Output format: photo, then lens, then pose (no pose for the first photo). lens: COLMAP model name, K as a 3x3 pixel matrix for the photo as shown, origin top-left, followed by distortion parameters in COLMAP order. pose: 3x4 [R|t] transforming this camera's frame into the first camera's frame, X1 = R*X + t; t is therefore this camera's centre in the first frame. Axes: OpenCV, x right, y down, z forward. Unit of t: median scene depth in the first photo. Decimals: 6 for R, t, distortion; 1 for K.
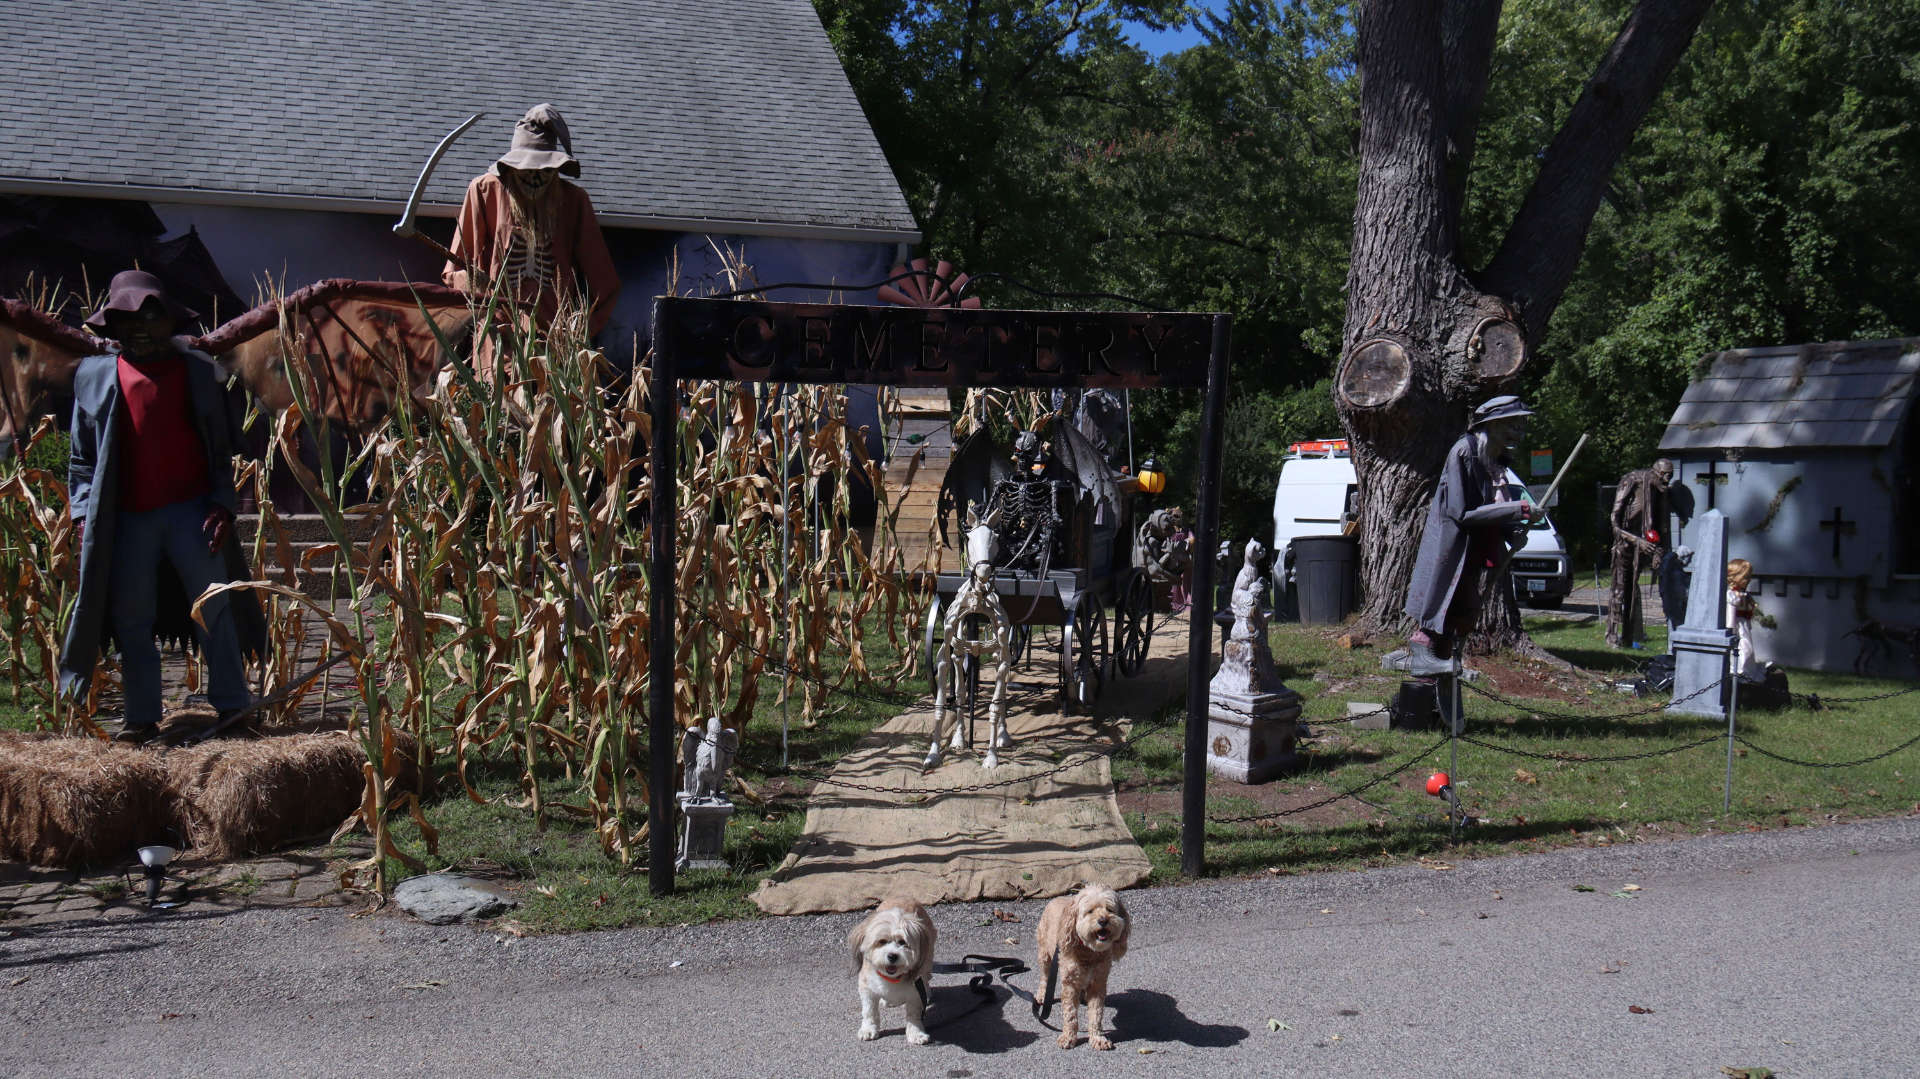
lens RADIAL K [[1773.7, 0, 952.3], [0, 1773.7, 541.6], [0, 0, 1]] dist [0.041293, 0.000000]
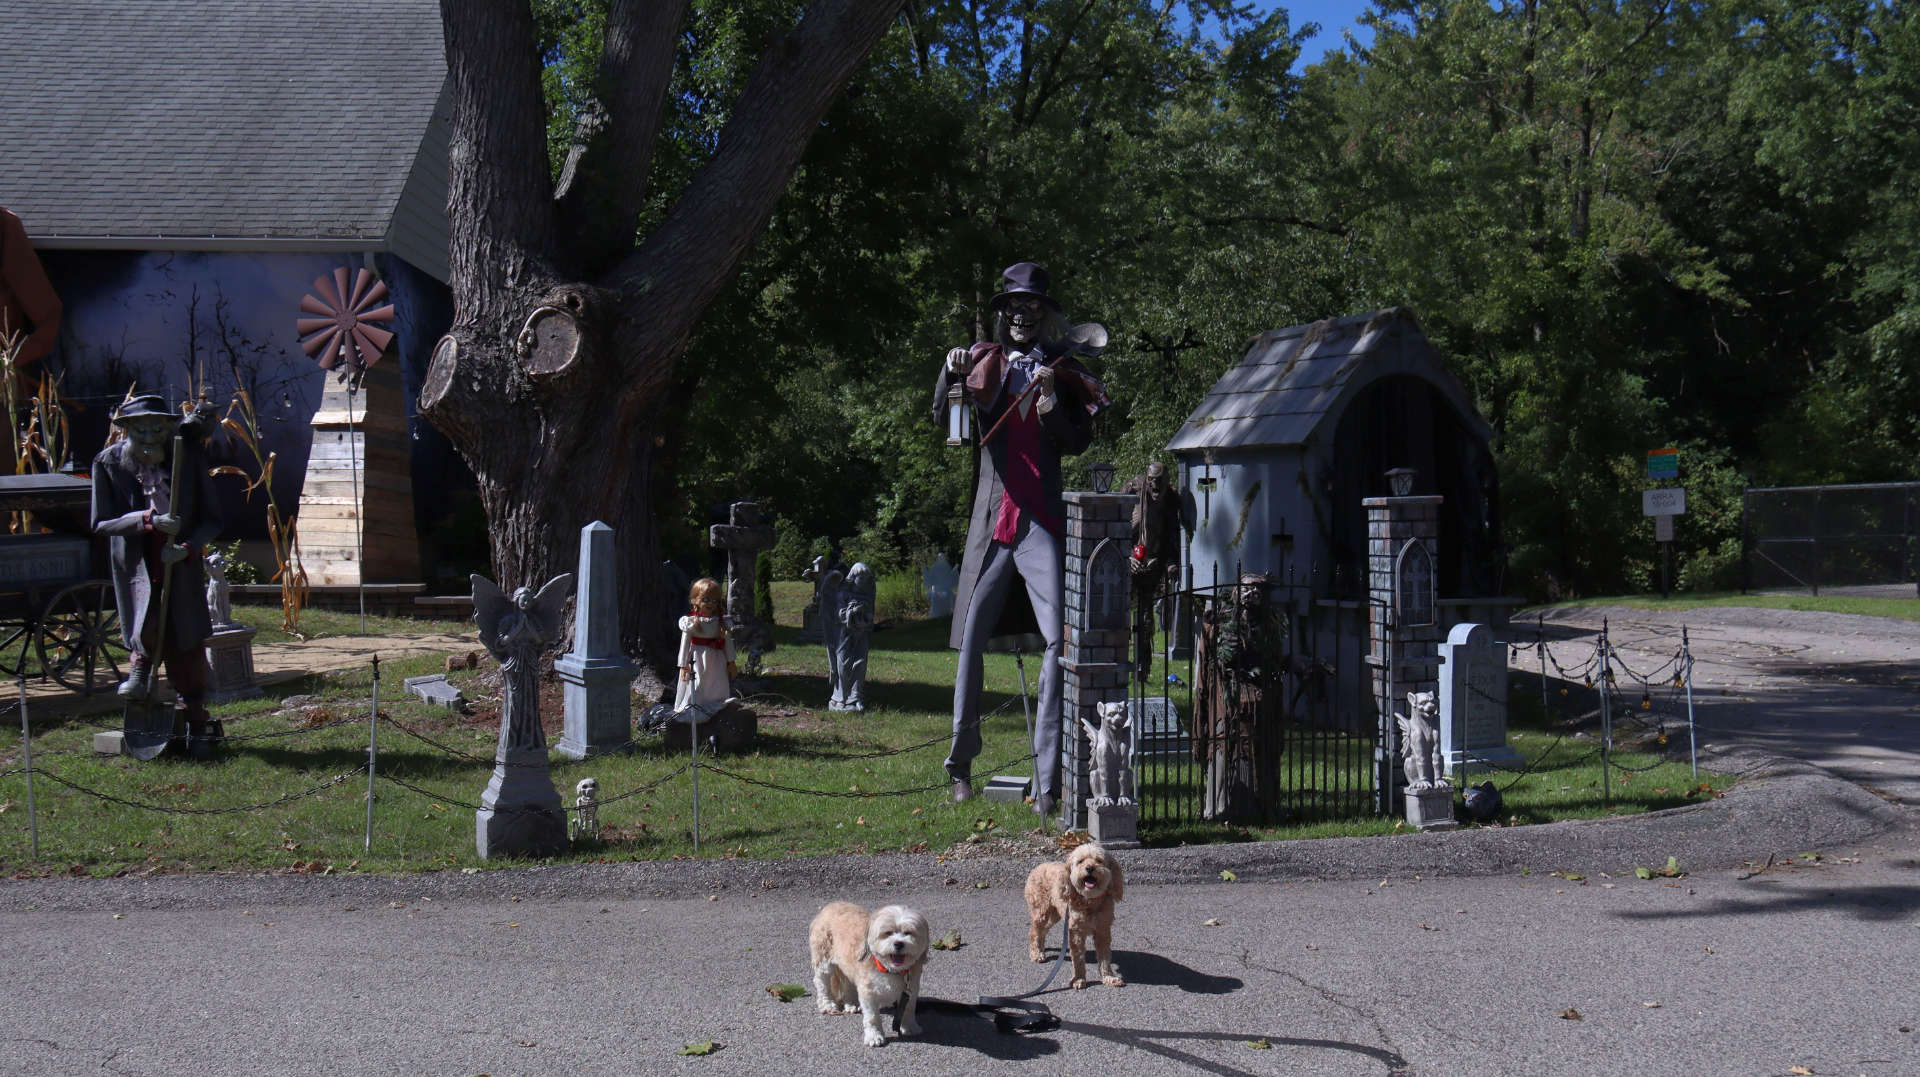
lens RADIAL K [[1773.7, 0, 953.3], [0, 1773.7, 605.0], [0, 0, 1]] dist [0.041293, 0.000000]
pose [[0.940461, 0.016896, -0.339481, 0.720788], [-0.006666, 0.999488, 0.031278, -0.004399], [0.339836, -0.027153, 0.940093, 0.196788]]
